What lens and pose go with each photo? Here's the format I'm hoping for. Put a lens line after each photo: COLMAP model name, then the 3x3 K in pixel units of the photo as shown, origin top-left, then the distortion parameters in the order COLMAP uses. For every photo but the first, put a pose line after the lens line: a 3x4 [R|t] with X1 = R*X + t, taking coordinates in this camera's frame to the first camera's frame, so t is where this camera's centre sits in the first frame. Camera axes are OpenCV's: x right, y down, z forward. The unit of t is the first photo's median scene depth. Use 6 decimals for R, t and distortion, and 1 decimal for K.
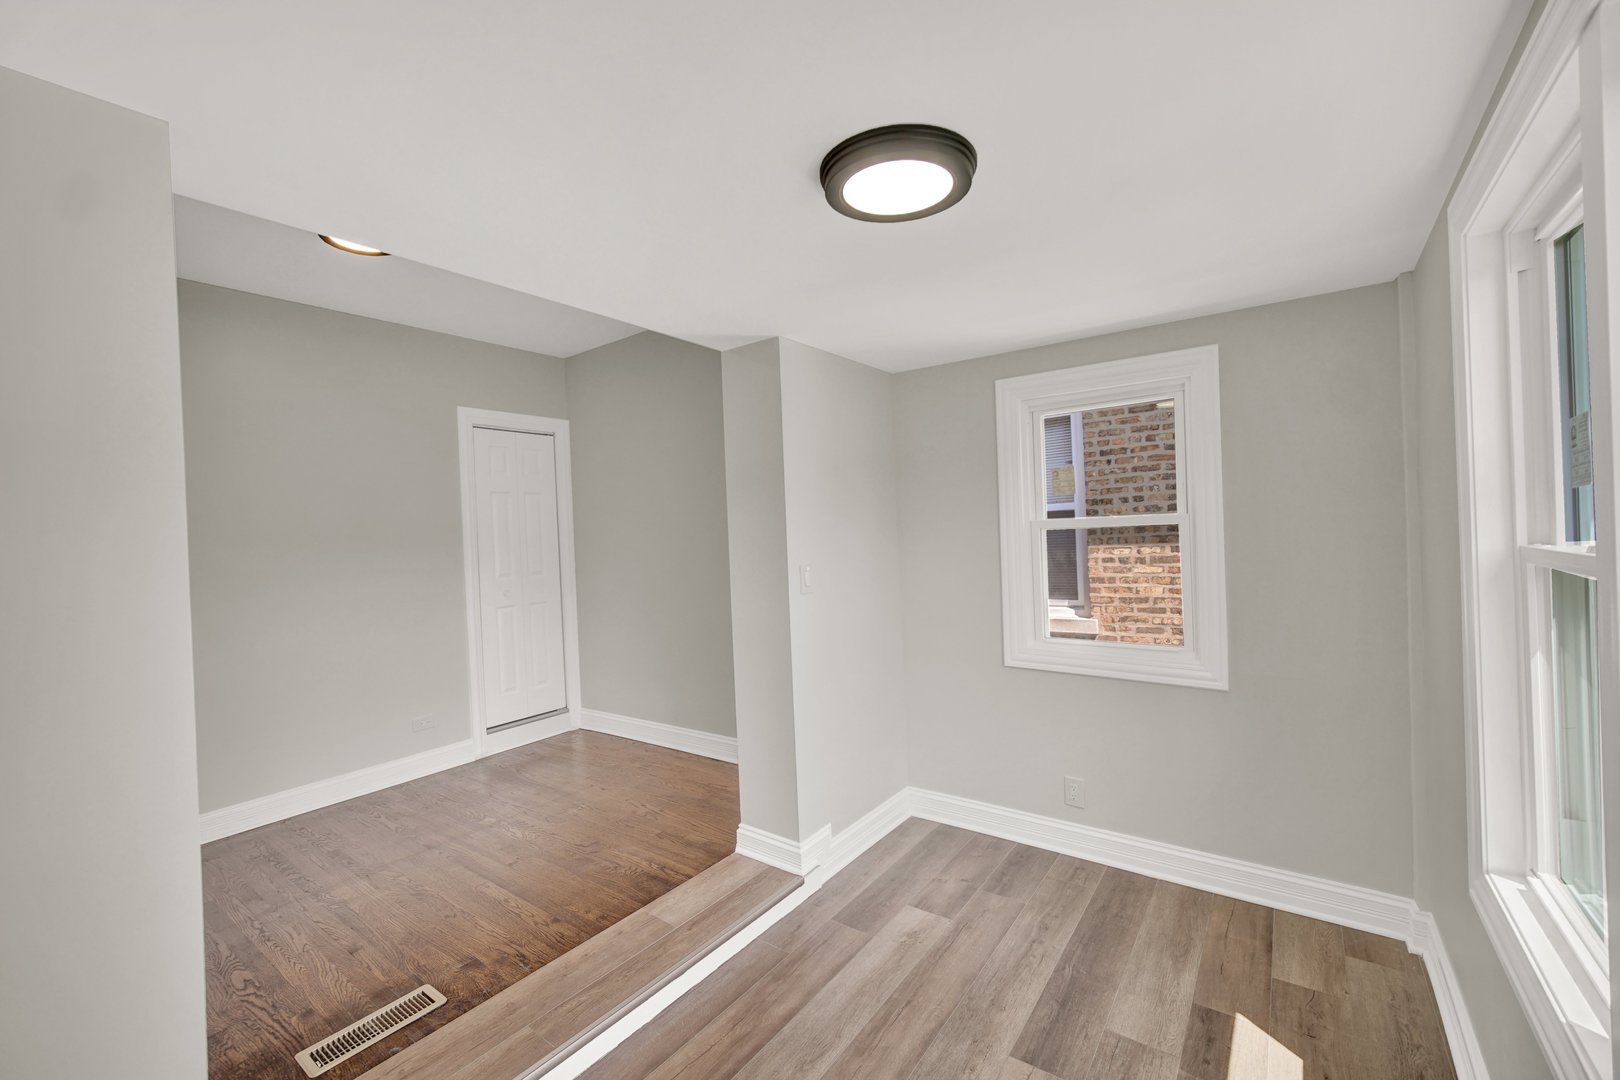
lens RADIAL K [[652.6, 0, 803.4], [0, 652.6, 533.8], [0, 0, 1]] dist [-0.004360, 0.000353]
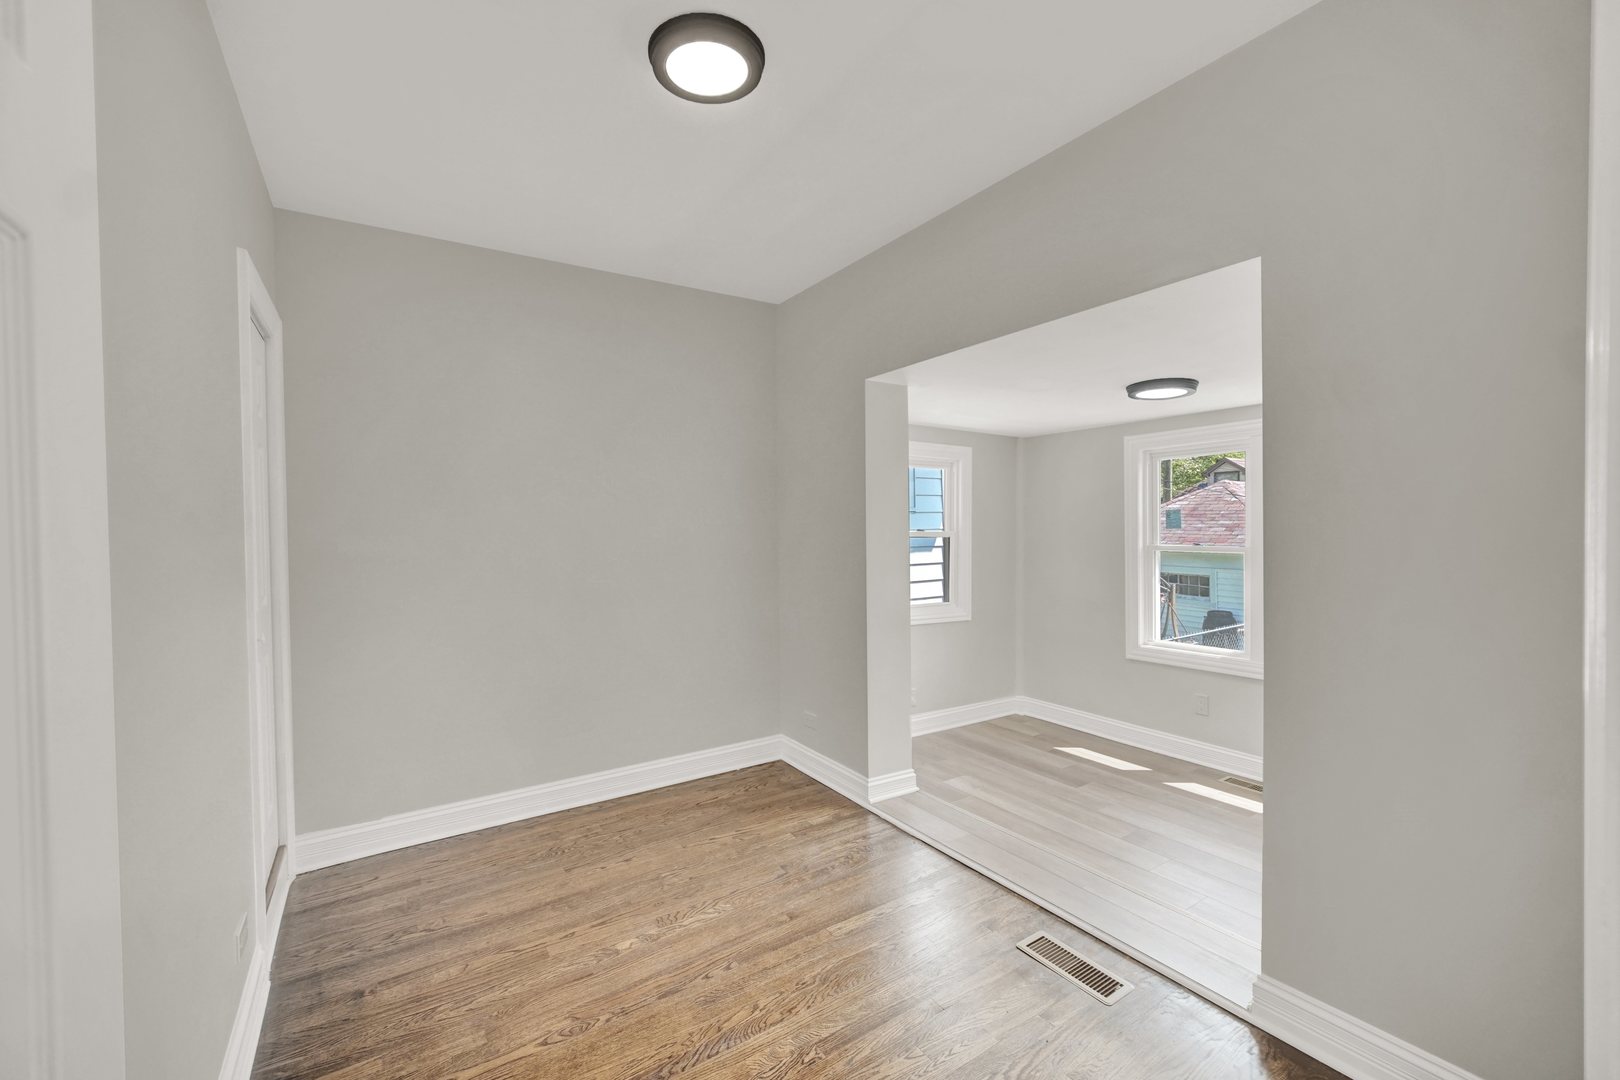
lens RADIAL K [[652.6, 0, 797.4], [0, 652.6, 541.4], [0, 0, 1]] dist [-0.004360, 0.000353]
pose [[0.356749, 0.019267, 0.934002, -1.451881], [-0.005502, 0.999813, -0.018523, 0.037363], [-0.934184, 0.001469, 0.356789, 0.799158]]
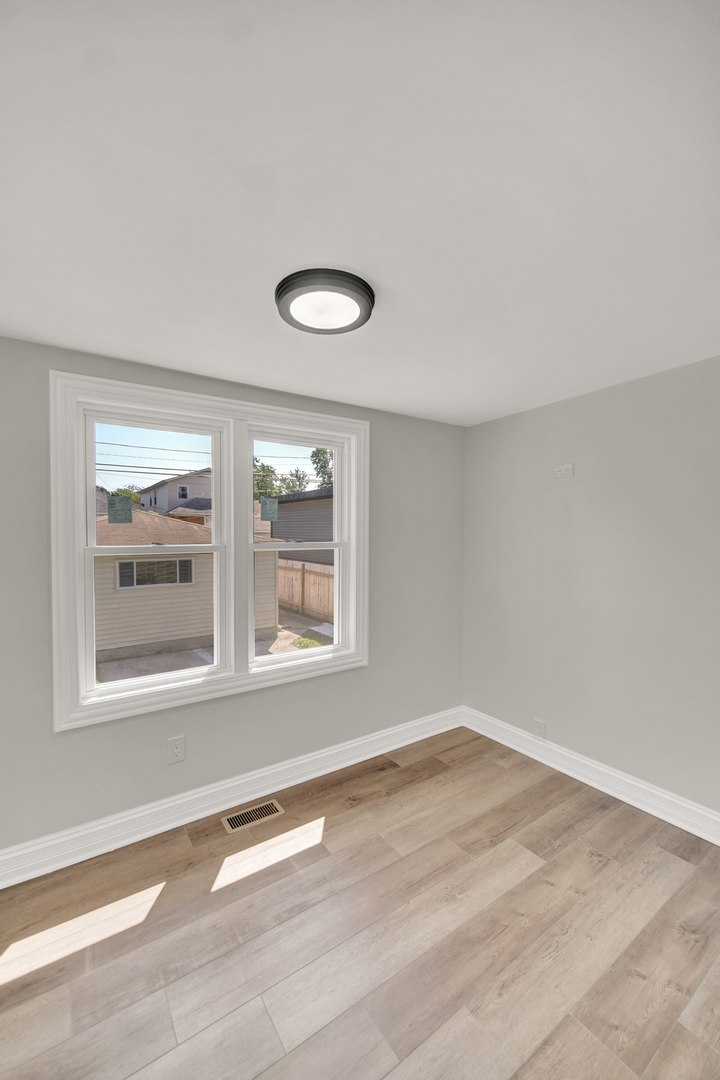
lens RADIAL K [[435.0, 0, 368.2], [0, 435.0, 535.2], [0, 0, 1]] dist [-0.004360, 0.000353]
pose [[-0.953329, 0.034553, 0.299950, -0.146330], [0.034692, 0.999386, -0.004865, 0.010865], [-0.299934, 0.005768, -0.953942, 1.138685]]
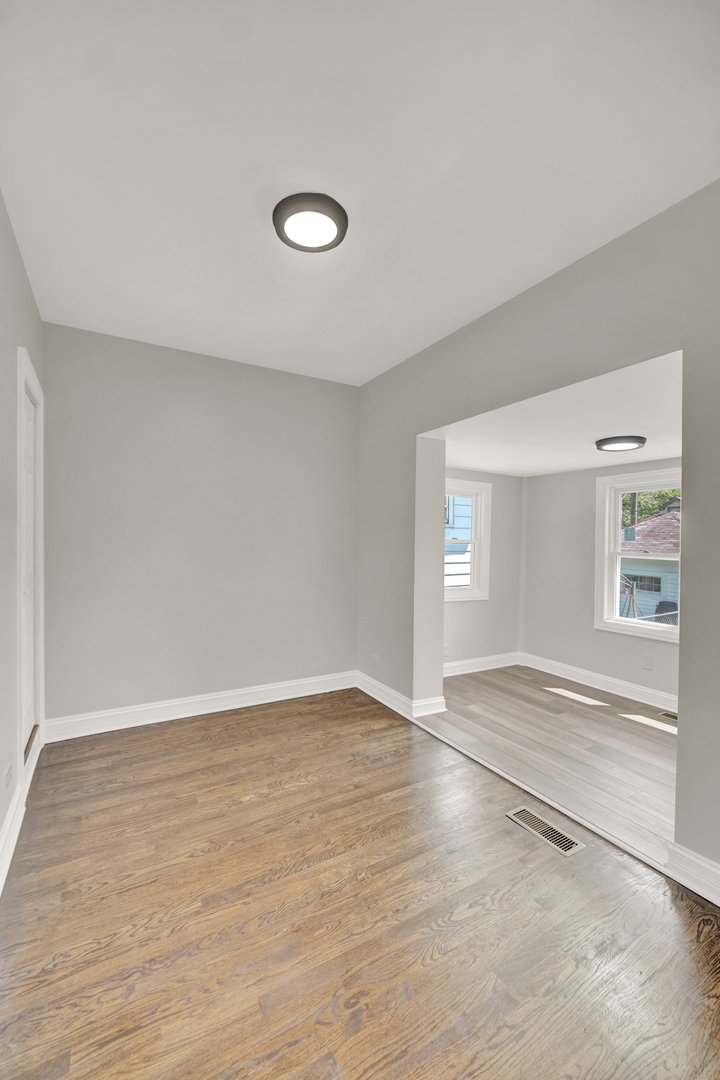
lens RADIAL K [[435.0, 0, 352.4], [0, 435.0, 546.0], [0, 0, 1]] dist [-0.004360, 0.000353]
pose [[0.411381, 0.033068, 0.910863, -1.451998], [-0.029967, 0.999292, -0.022744, 0.057598], [-0.910970, -0.017939, 0.412081, 0.766883]]
